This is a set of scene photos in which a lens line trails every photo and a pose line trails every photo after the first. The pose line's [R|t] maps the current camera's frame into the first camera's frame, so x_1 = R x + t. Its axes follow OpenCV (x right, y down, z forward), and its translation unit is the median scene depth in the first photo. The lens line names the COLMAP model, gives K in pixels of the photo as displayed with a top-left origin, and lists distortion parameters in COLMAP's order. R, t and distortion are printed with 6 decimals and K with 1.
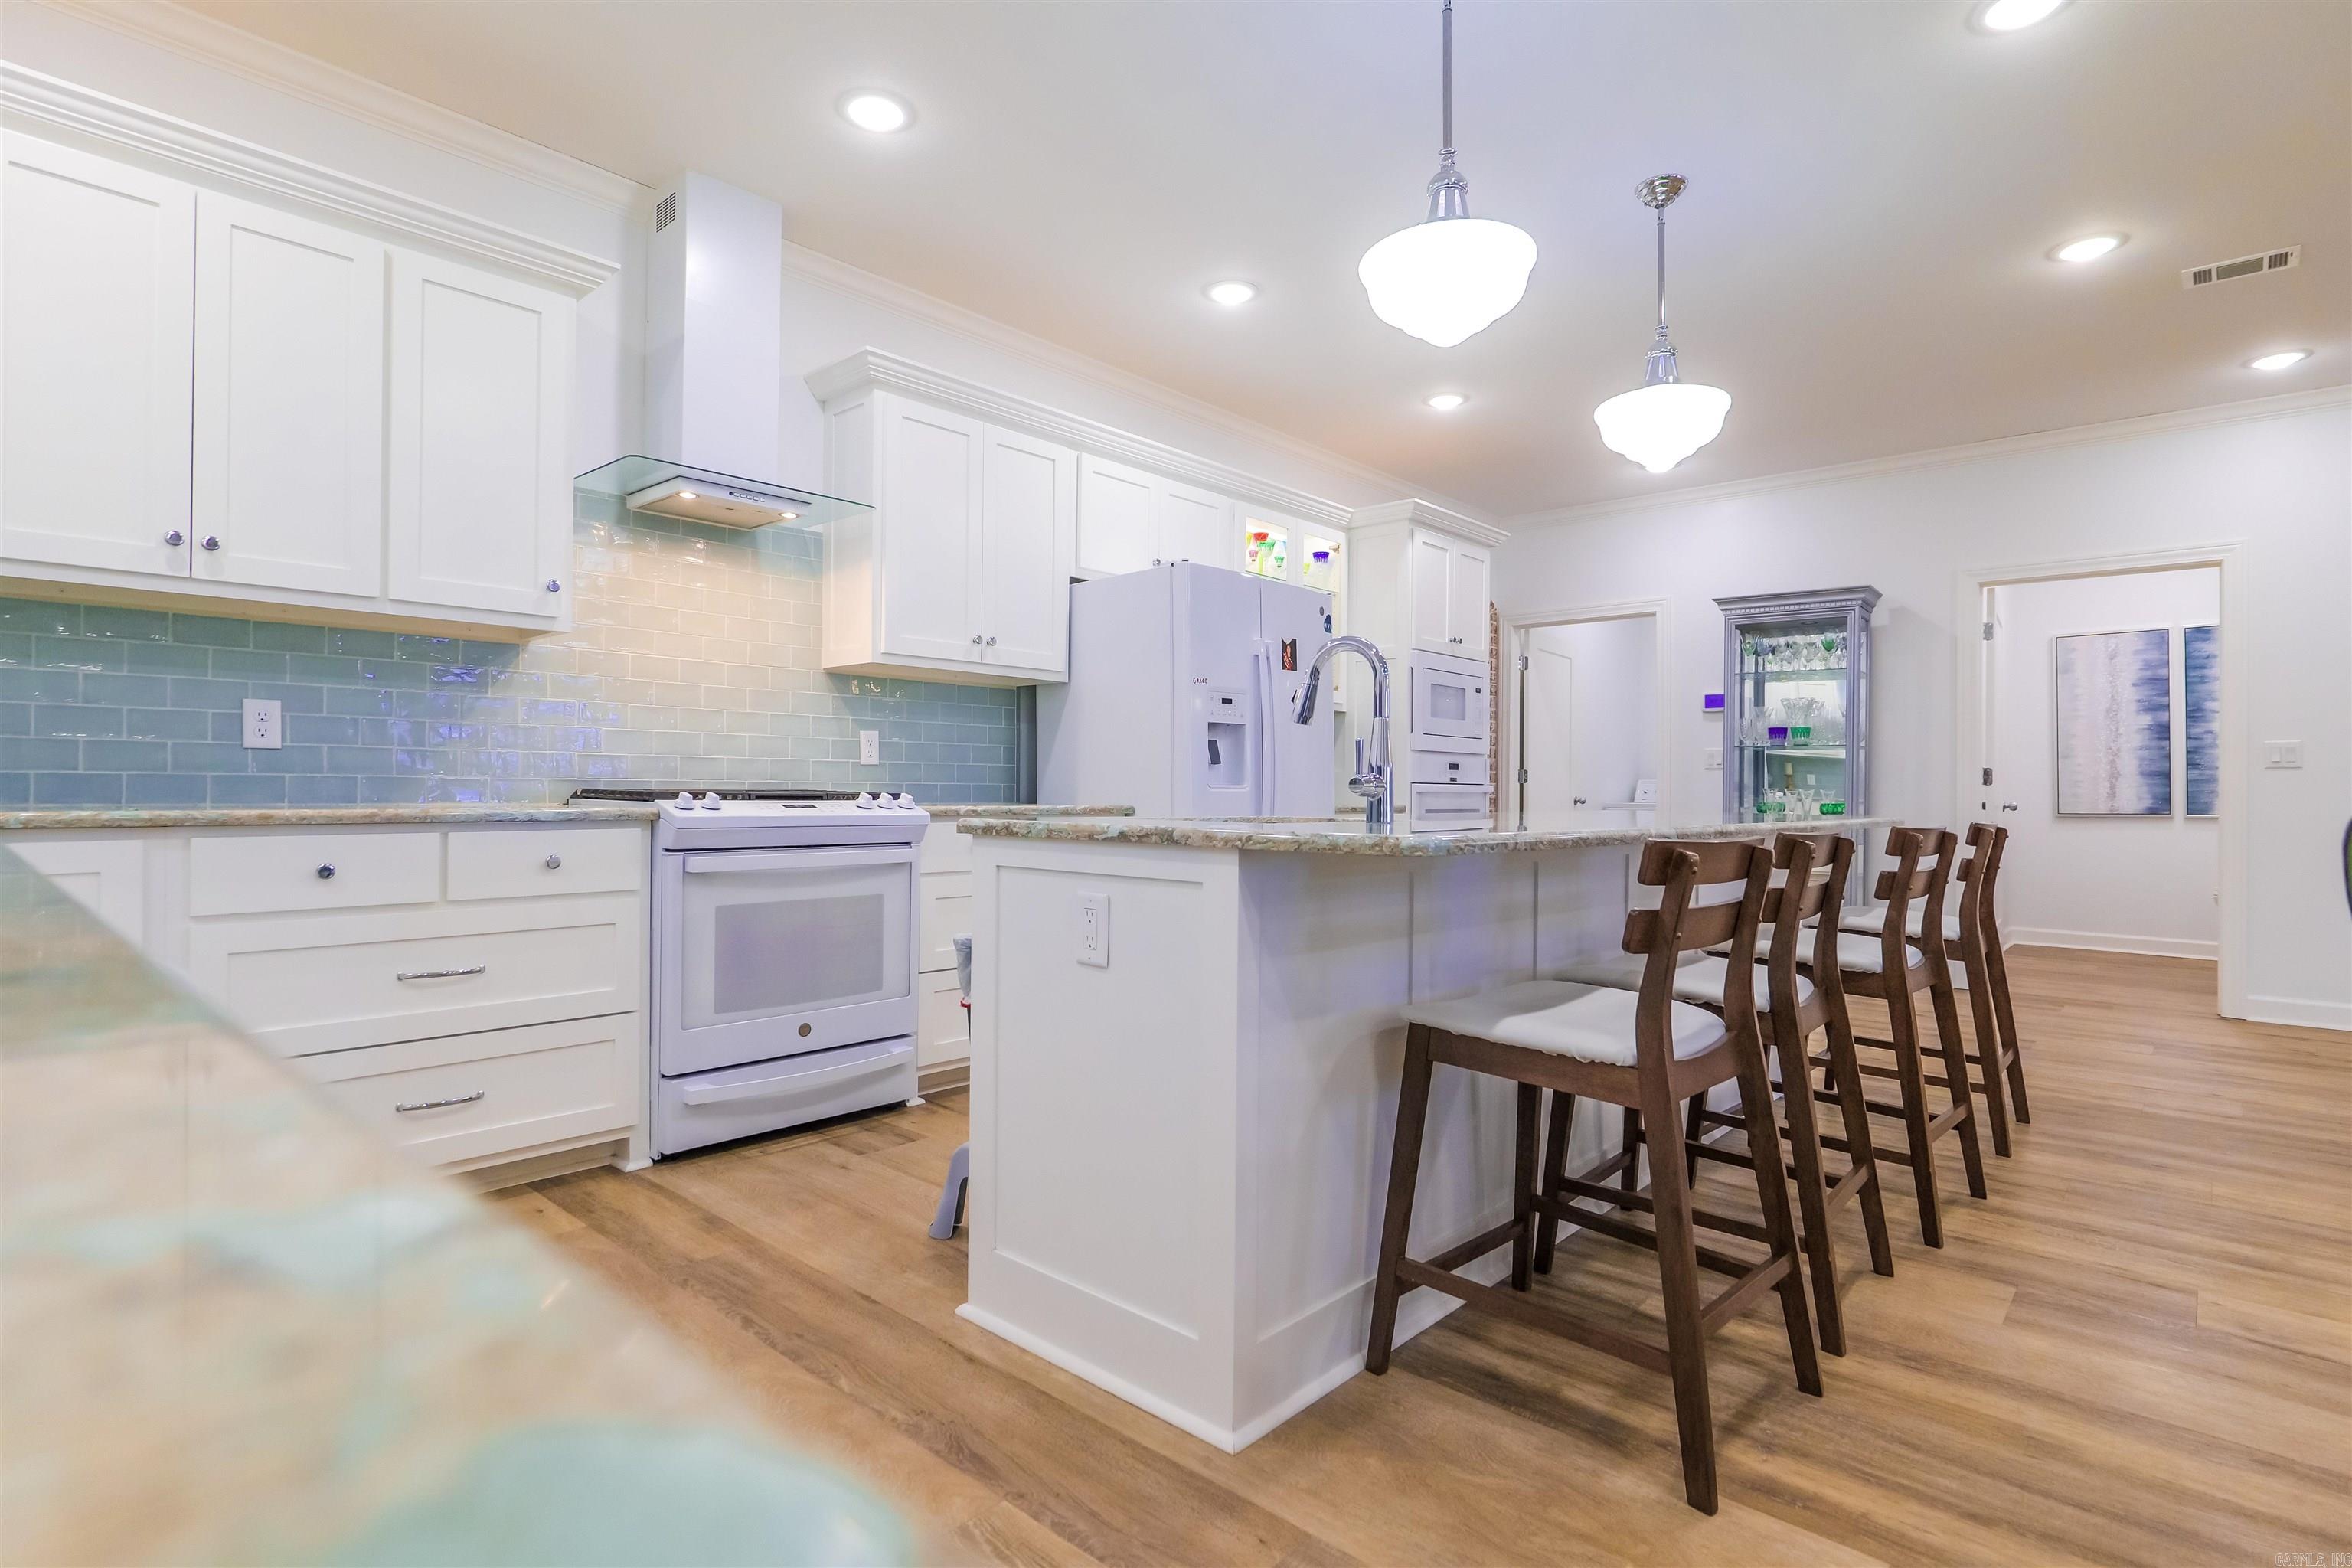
lens RADIAL K [[1159.6, 0, 1172.8], [0, 1159.6, 787.2], [0, 0, 1]] dist [-0.007547, 0.002284]
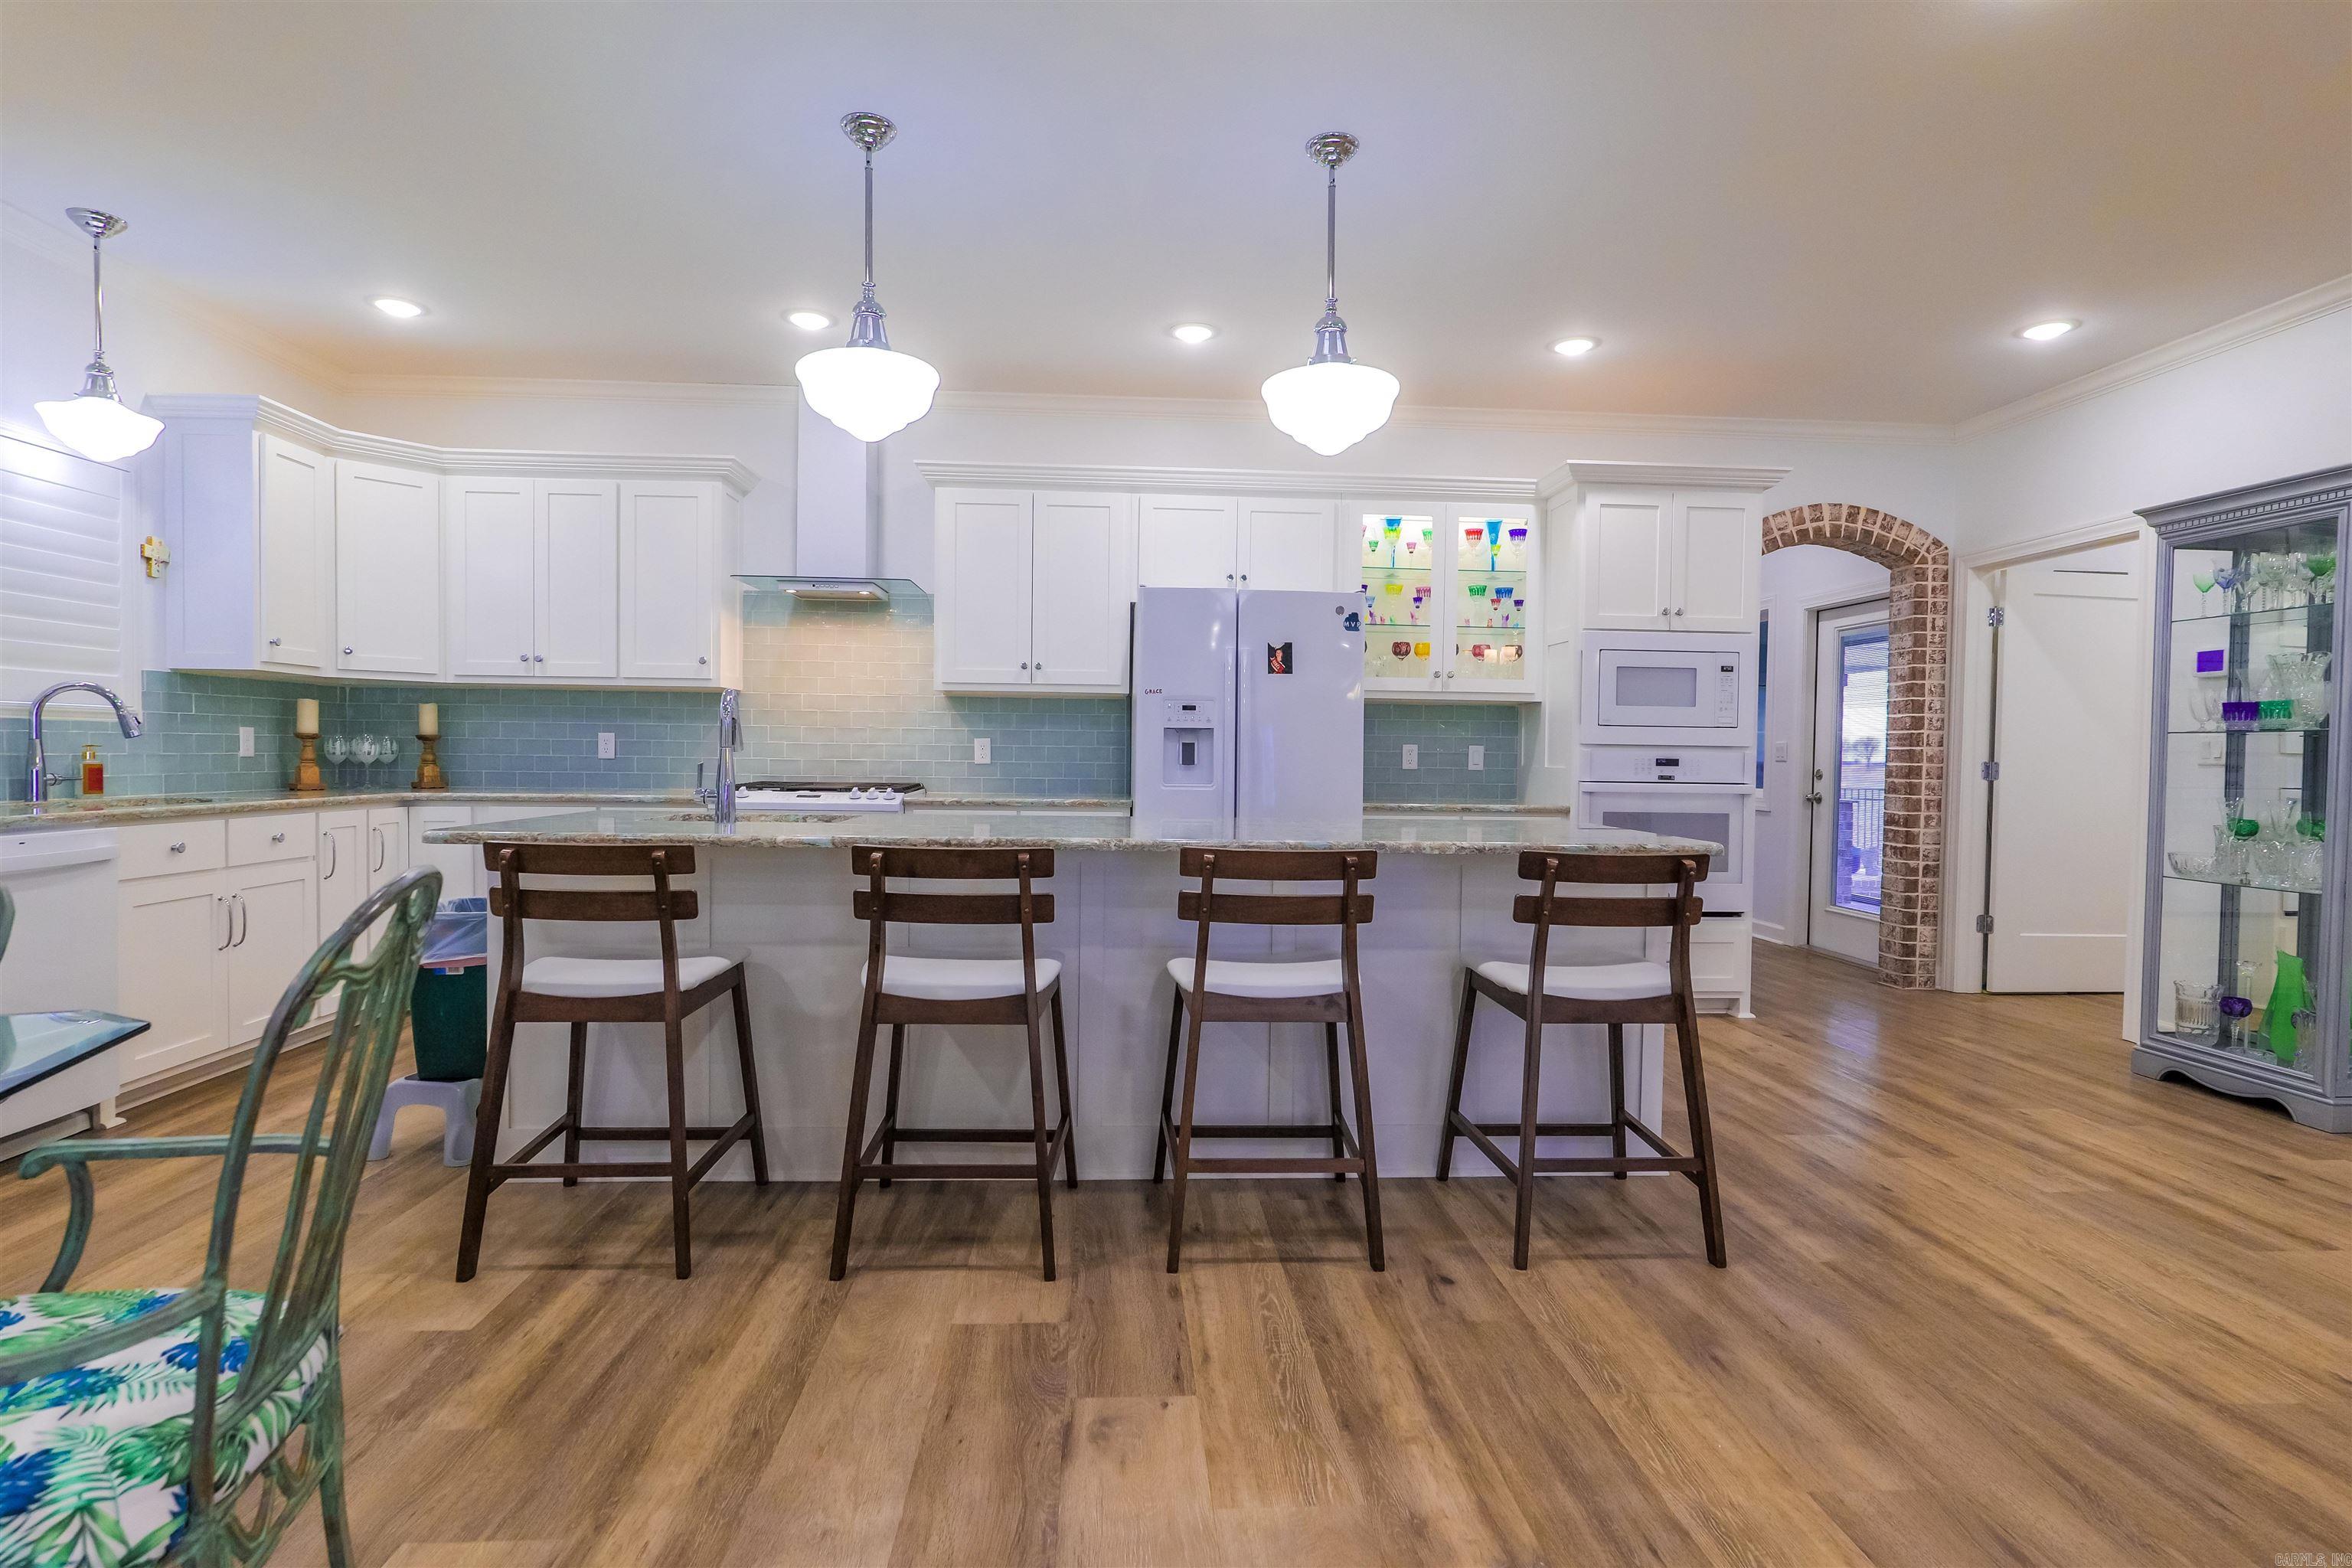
lens RADIAL K [[1159.6, 0, 1171.7], [0, 1159.6, 786.4], [0, 0, 1]] dist [-0.007547, 0.002284]
pose [[0.716010, 0.018295, -0.697850, 0.819706], [-0.005220, 0.999769, 0.020854, -0.022819], [0.698070, -0.011289, 0.715940, 0.204246]]
